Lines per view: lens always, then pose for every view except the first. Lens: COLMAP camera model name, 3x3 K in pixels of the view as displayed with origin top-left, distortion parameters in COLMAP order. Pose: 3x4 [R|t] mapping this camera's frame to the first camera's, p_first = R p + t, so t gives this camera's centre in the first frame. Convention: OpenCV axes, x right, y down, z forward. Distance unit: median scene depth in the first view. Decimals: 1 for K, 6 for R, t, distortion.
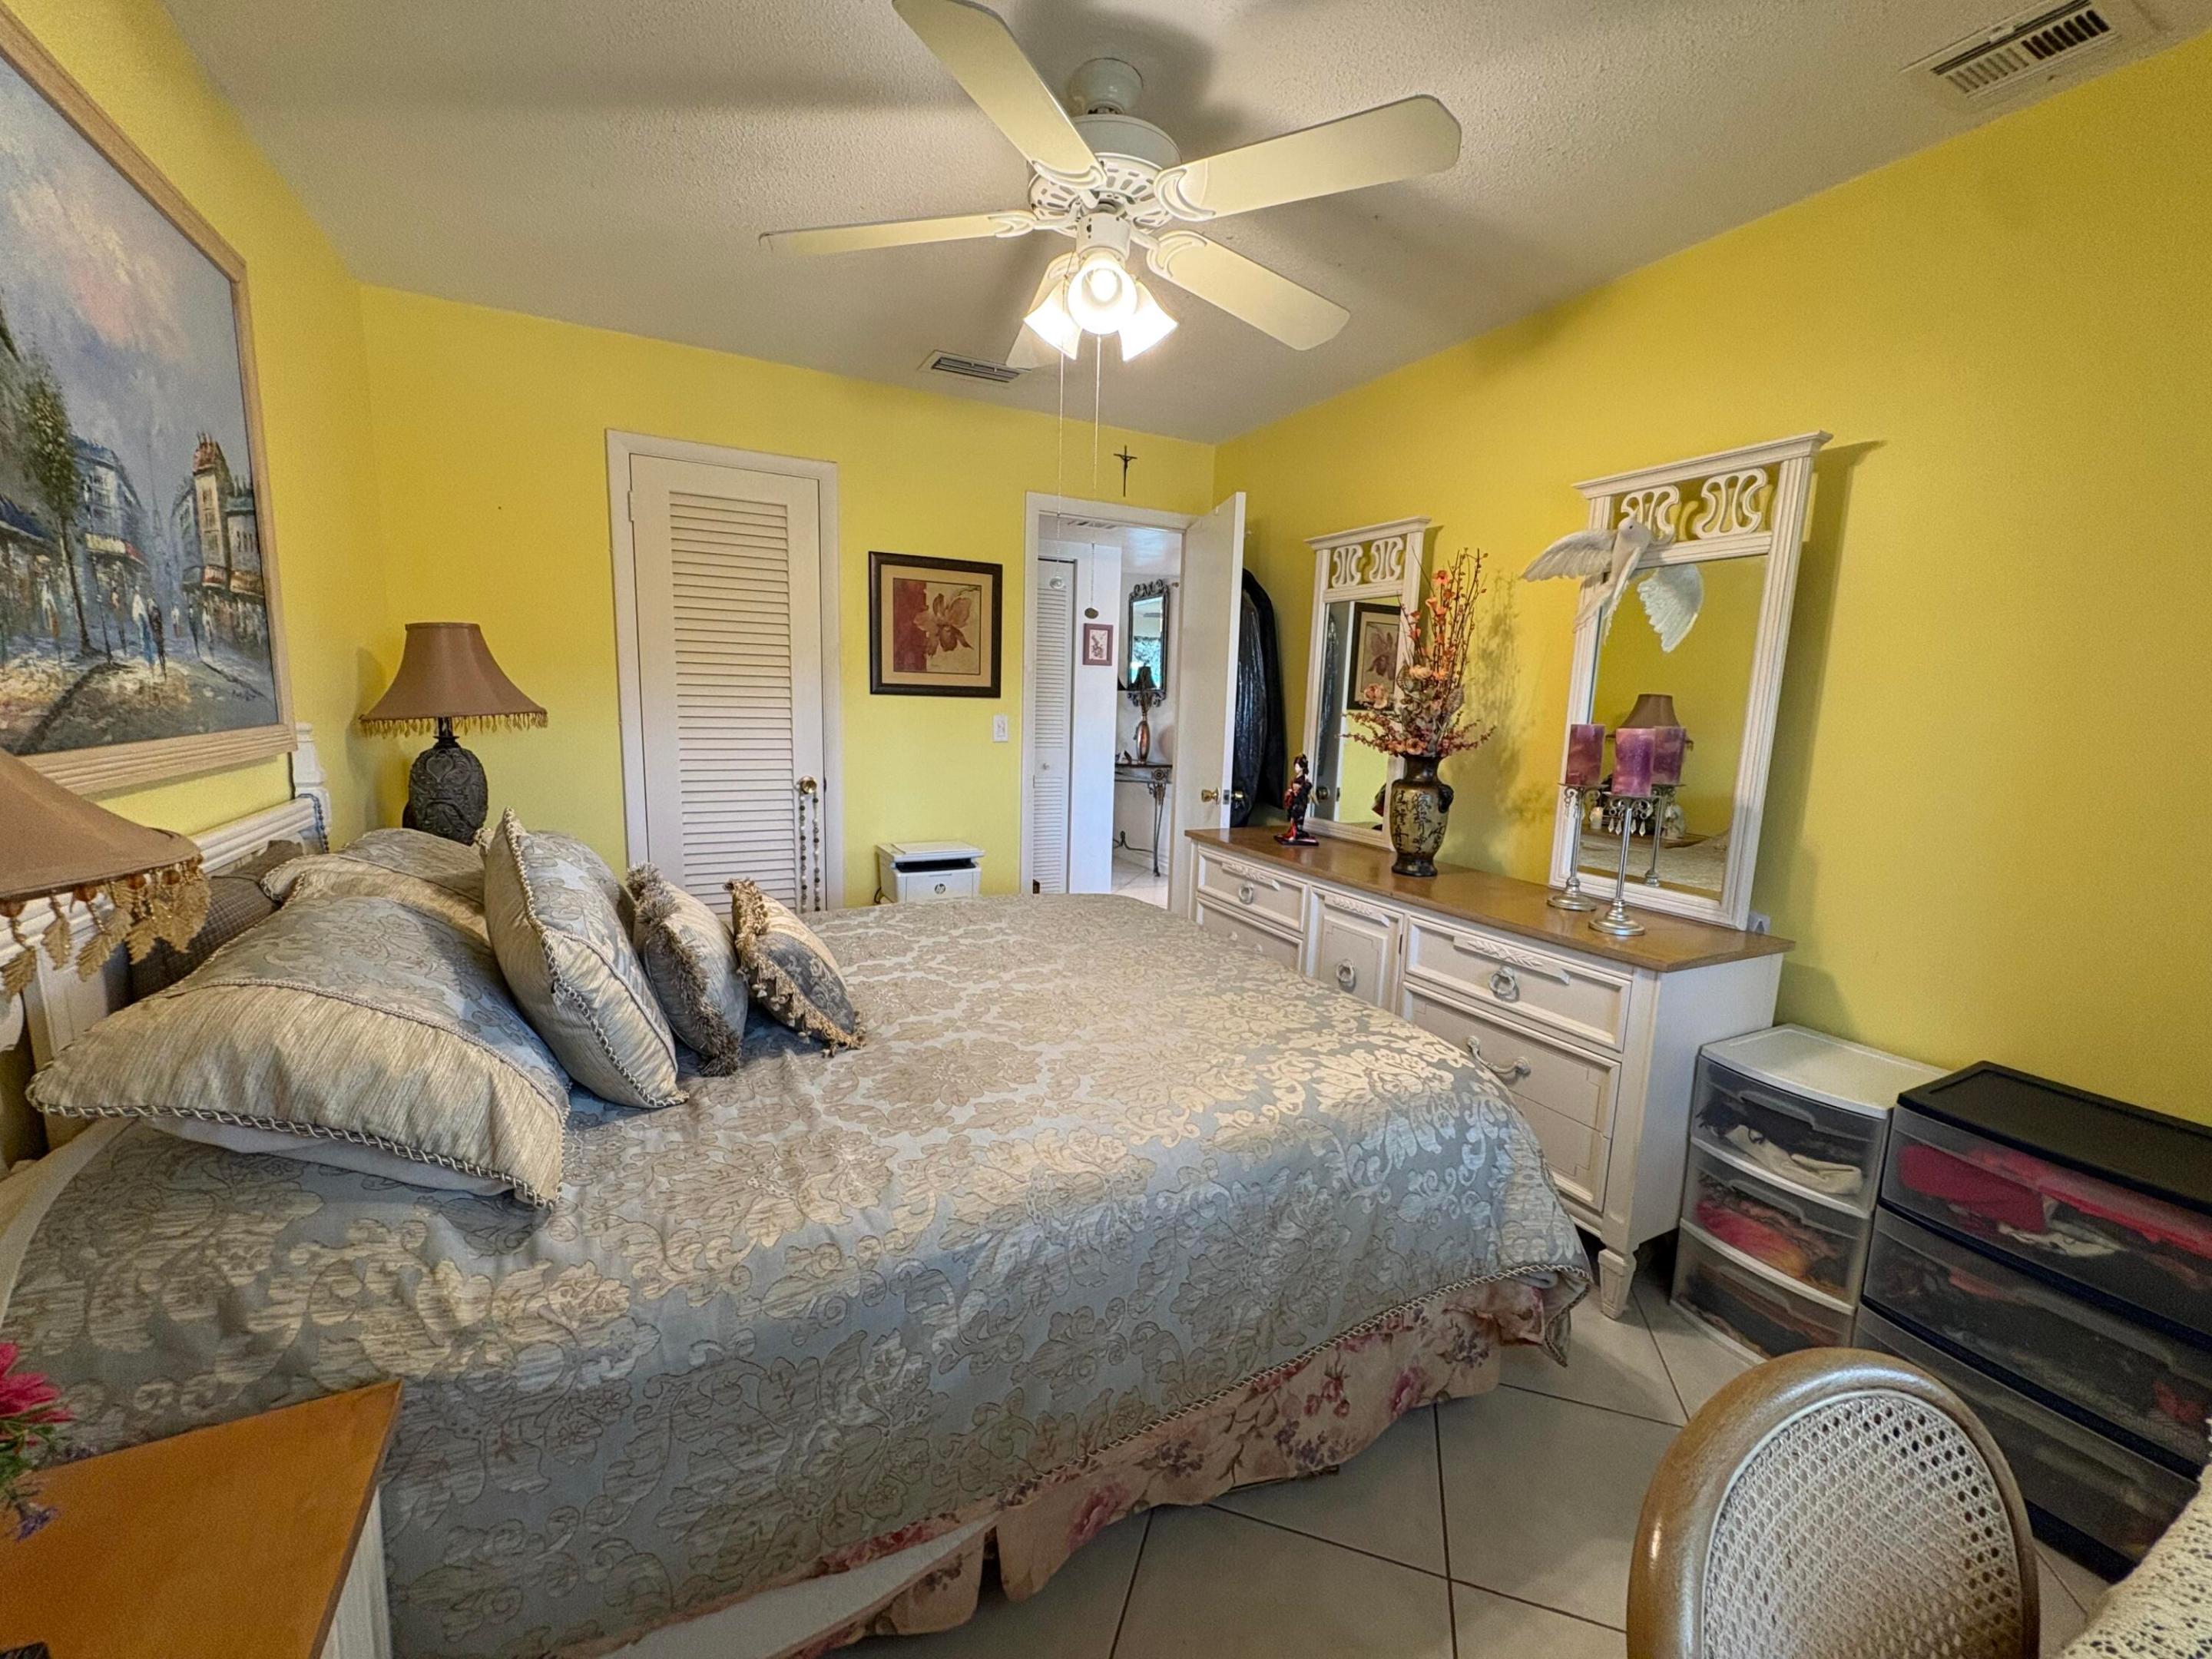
lens RADIAL K [[883.4, 0, 1100.6], [0, 883.4, 825.6], [0, 0, 1]] dist [-0.000114, 0.000205]
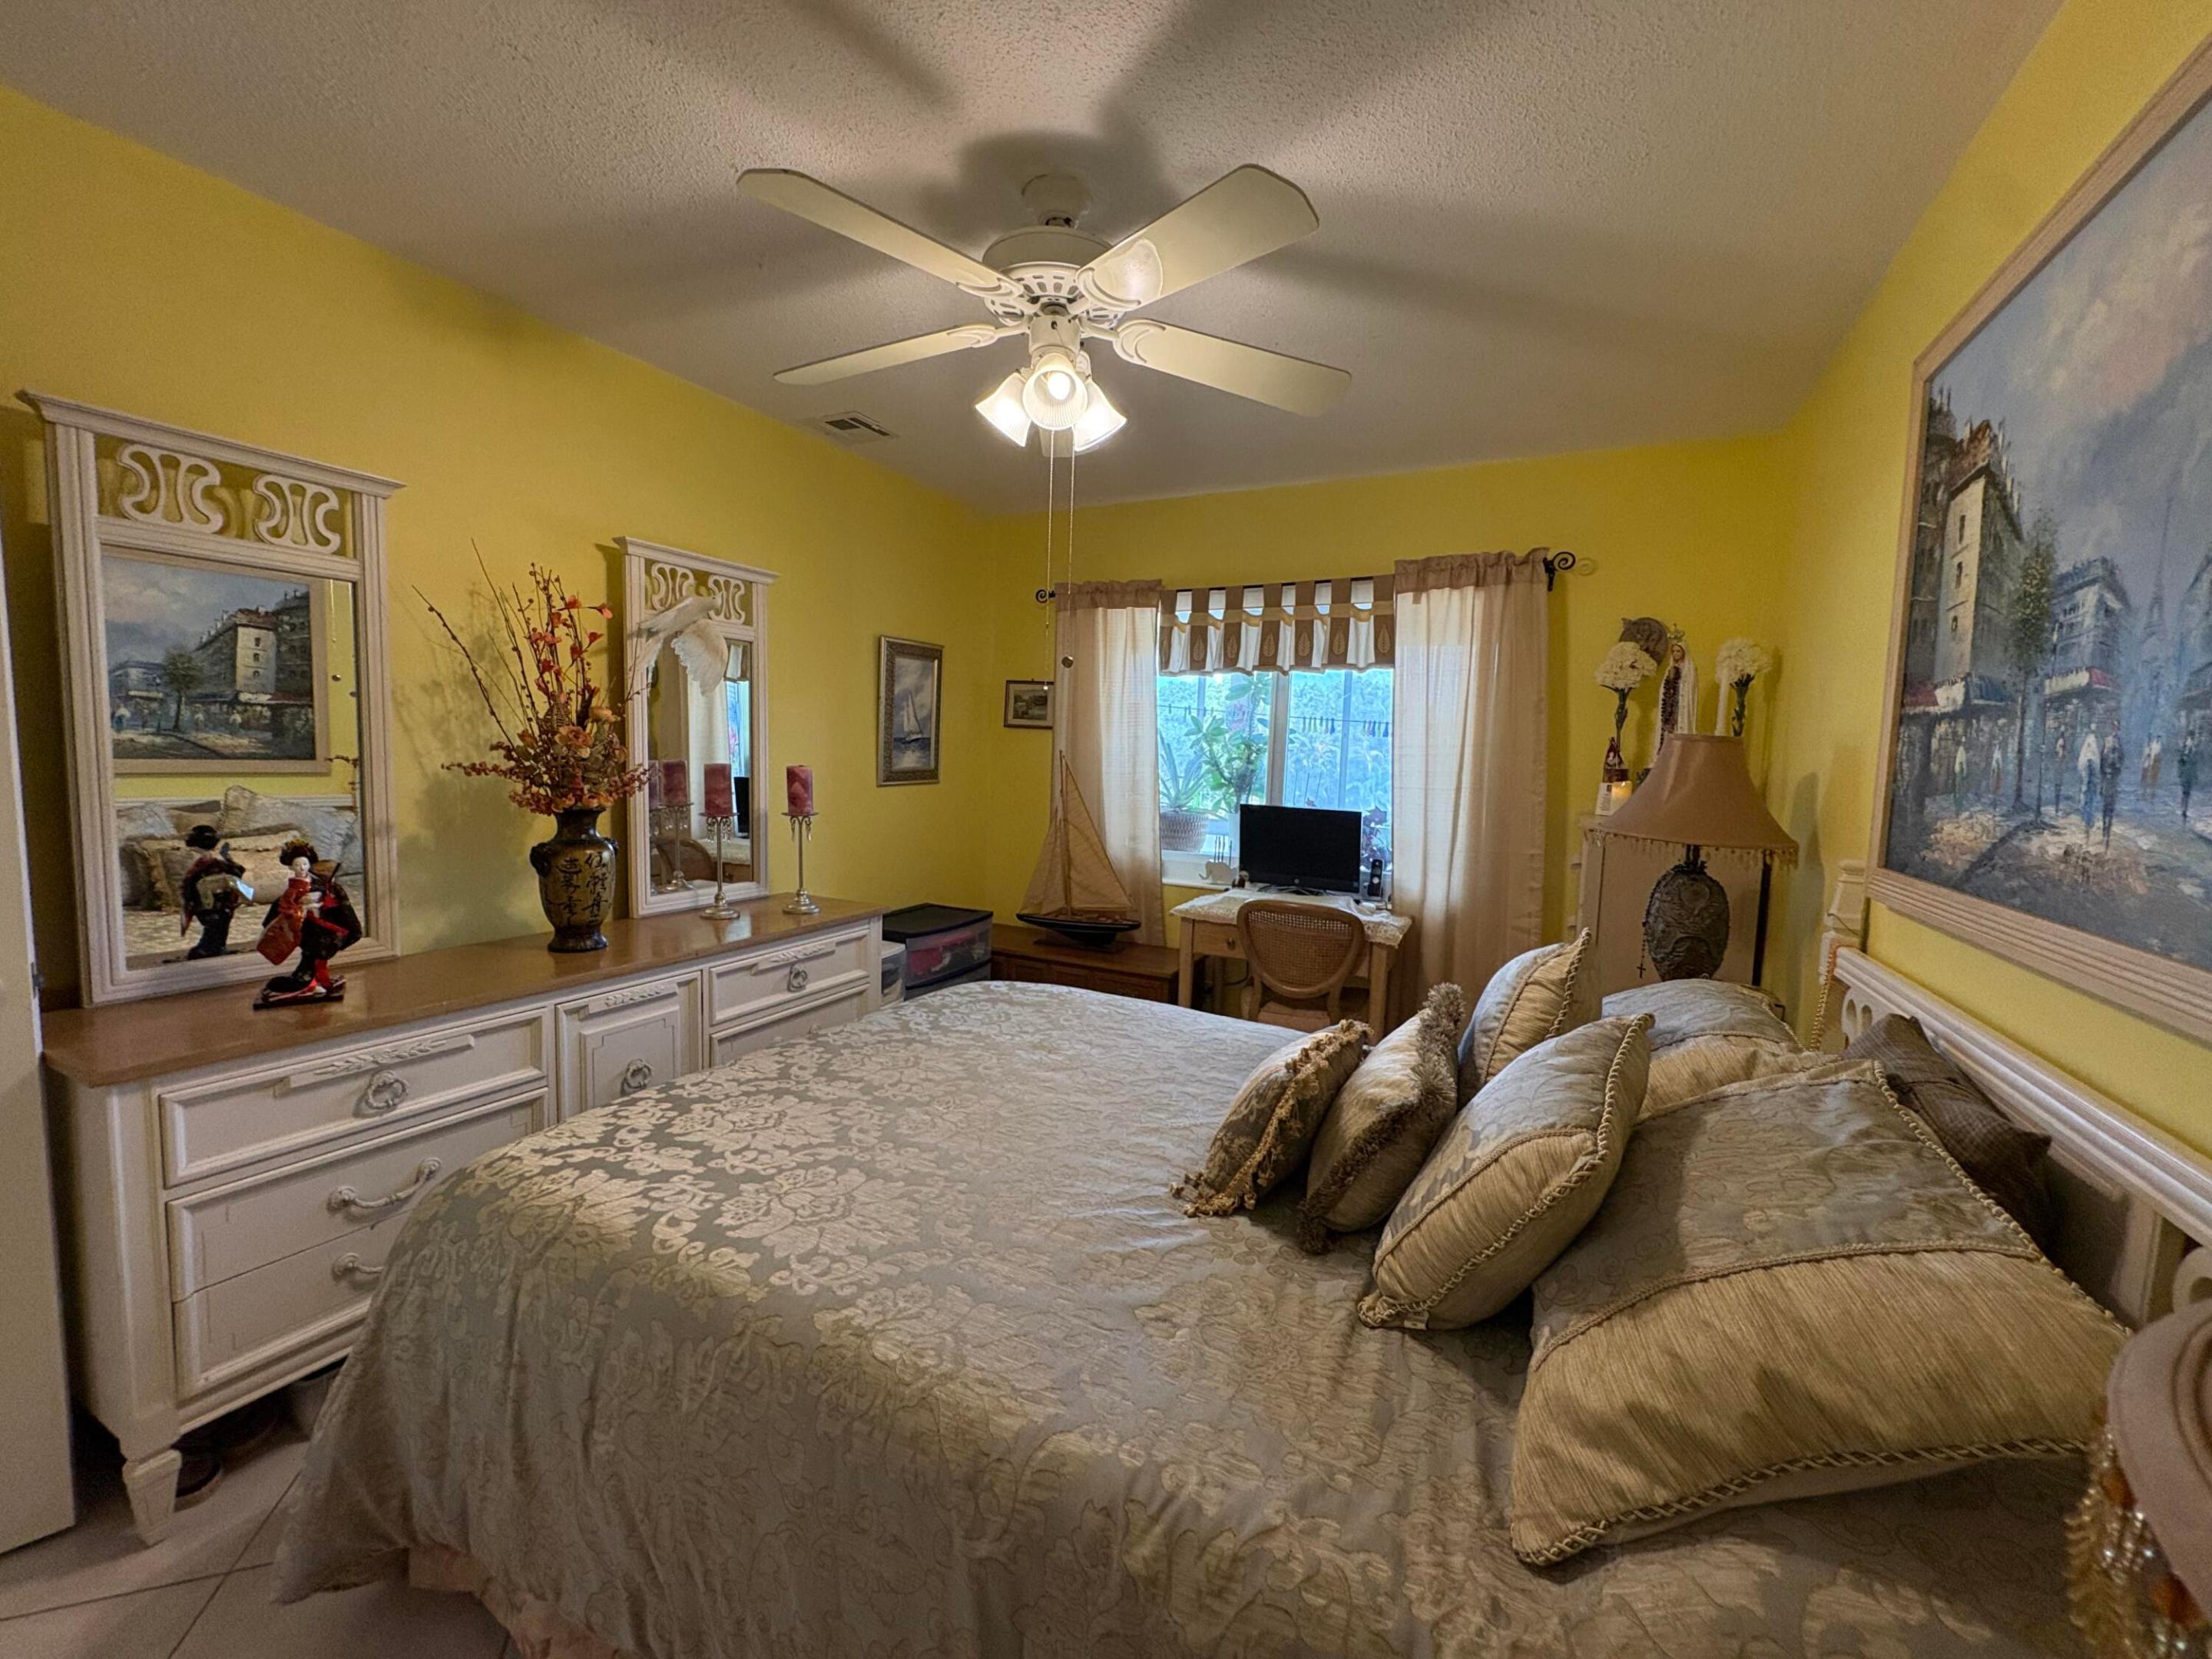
lens RADIAL K [[883.4, 0, 1100.6], [0, 883.4, 825.6], [0, 0, 1]] dist [-0.000114, 0.000205]
pose [[-0.578541, -0.121061, 0.806619, -0.941122], [0.066885, 0.978552, 0.194838, -0.299584], [-0.812906, 0.166673, -0.558036, 1.632076]]
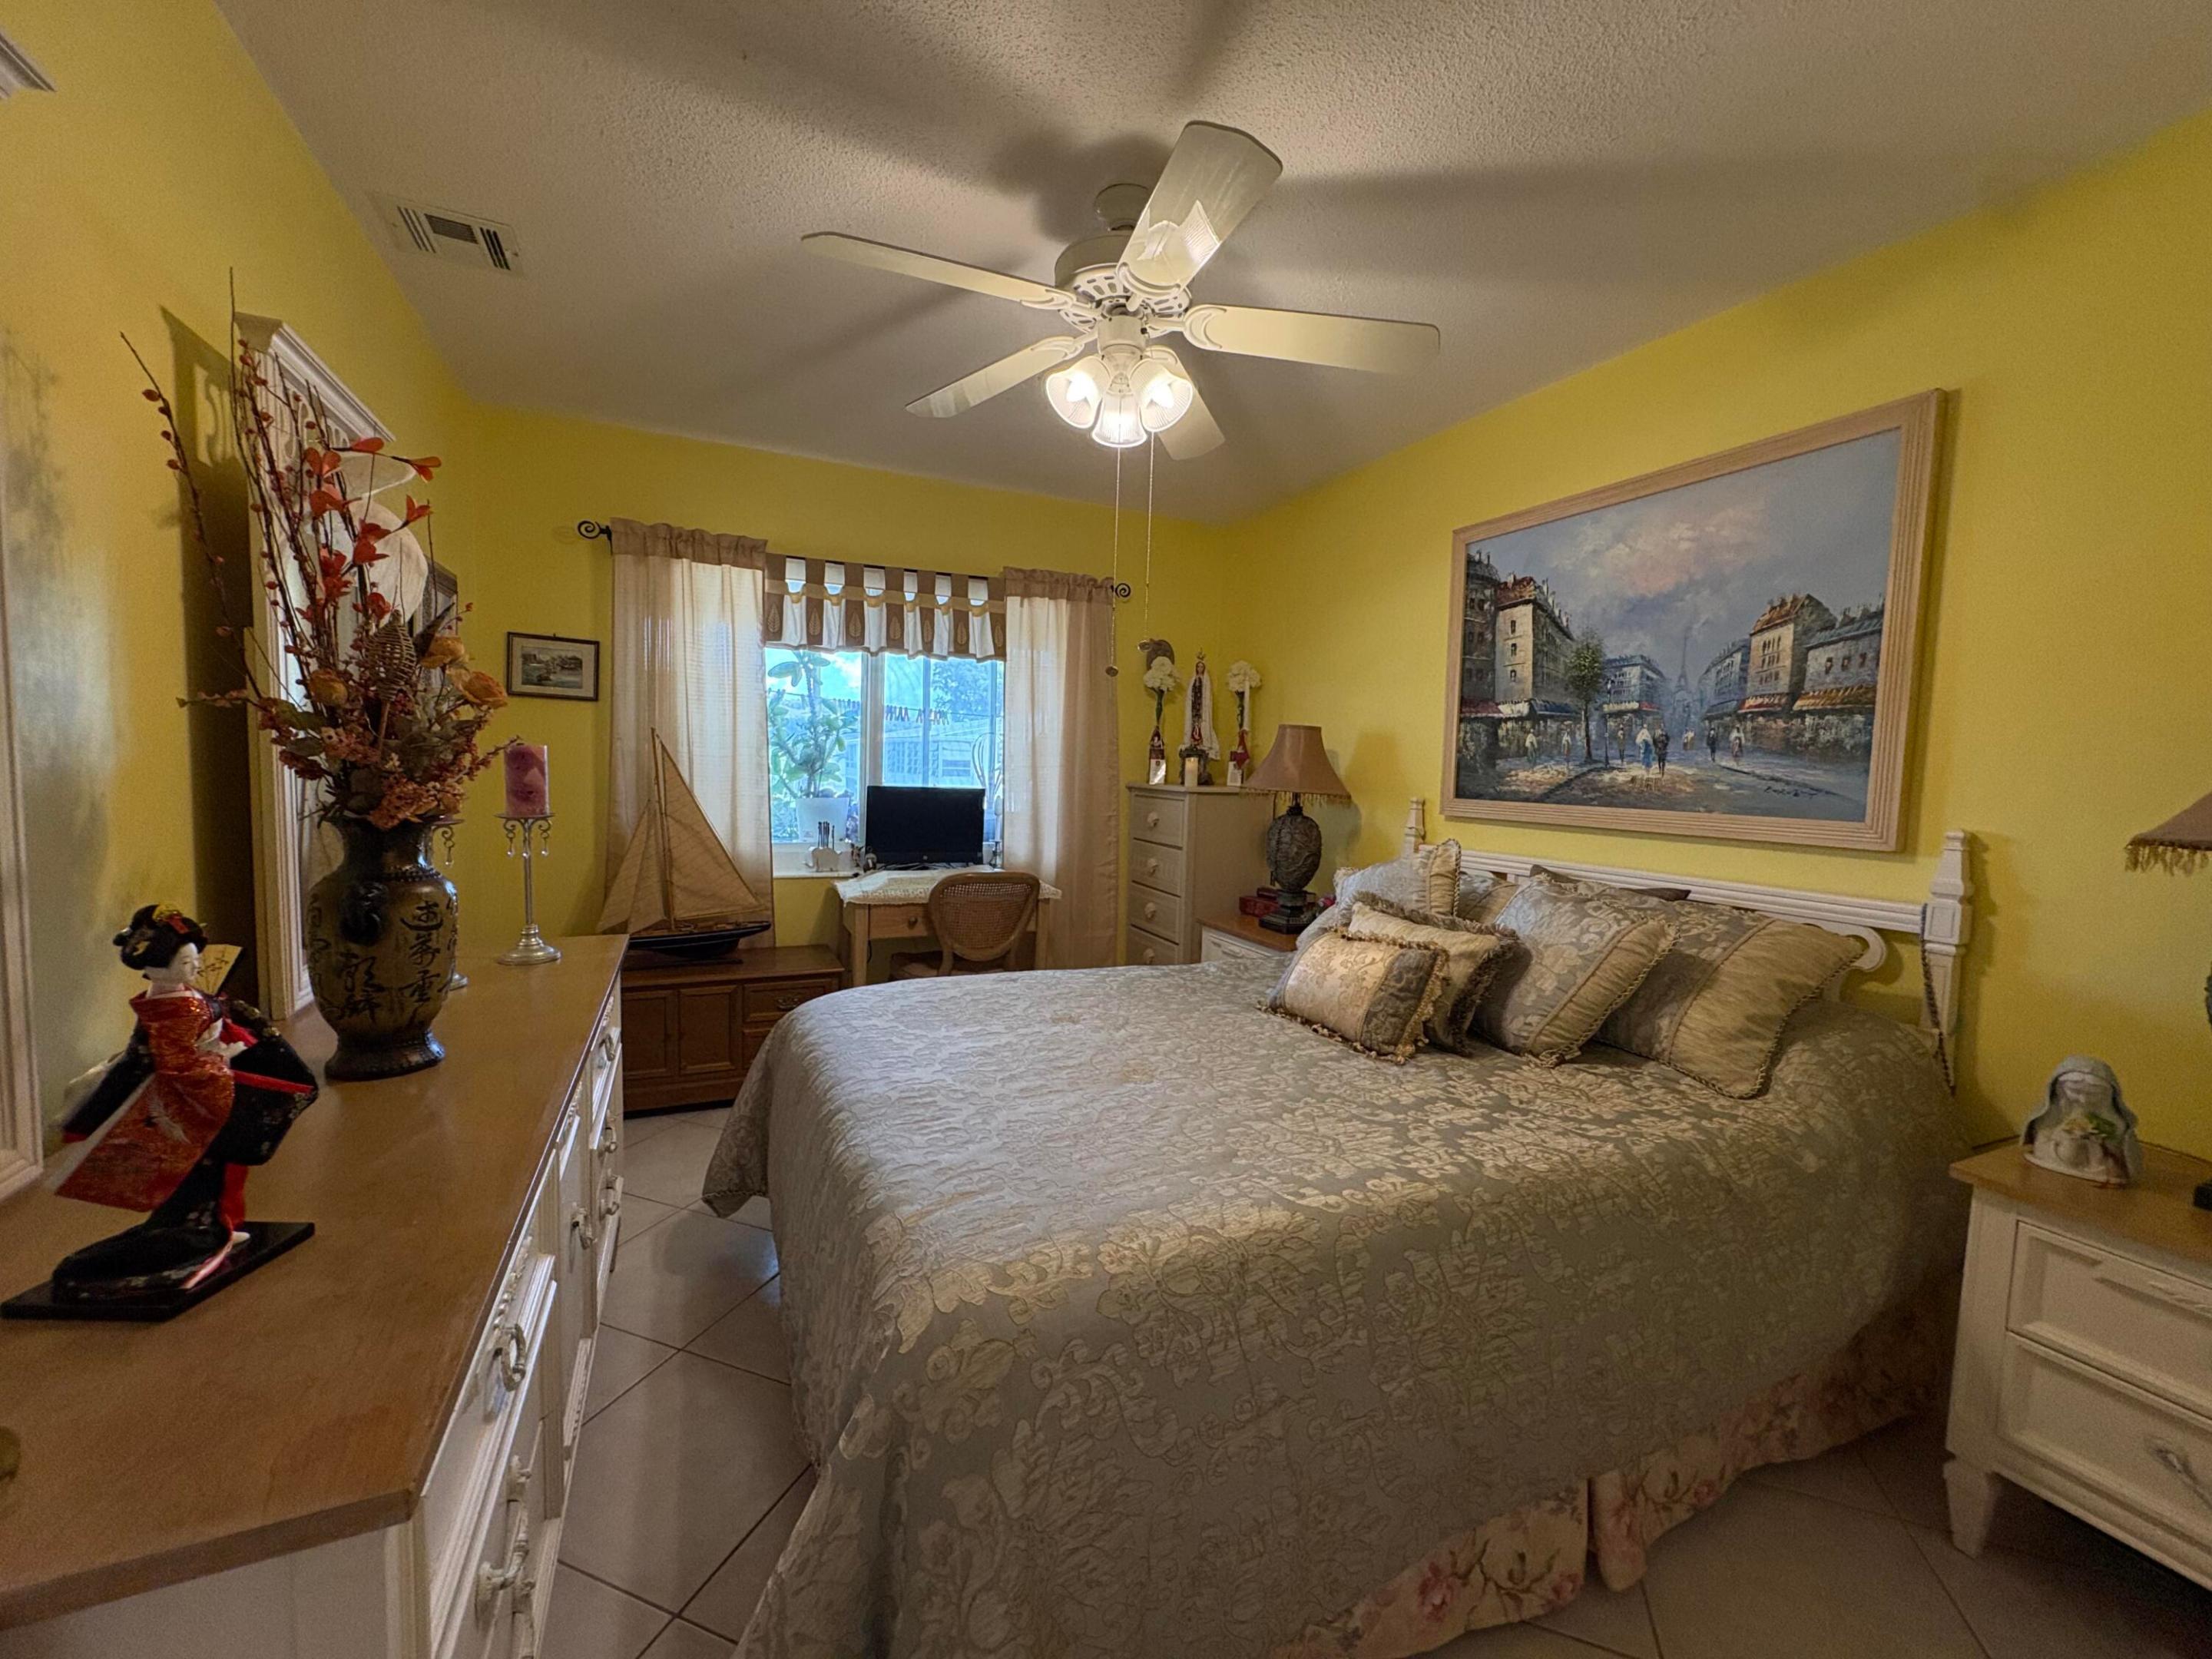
lens RADIAL K [[885.1, 0, 1100.9], [0, 885.1, 827.4], [0, 0, 1]] dist [-0.001859, -0.000083]
pose [[-0.997001, -0.066280, 0.039956, -0.056542], [-0.056153, 0.974802, 0.215890, -0.303494], [-0.053258, 0.212999, -0.975600, 2.208294]]
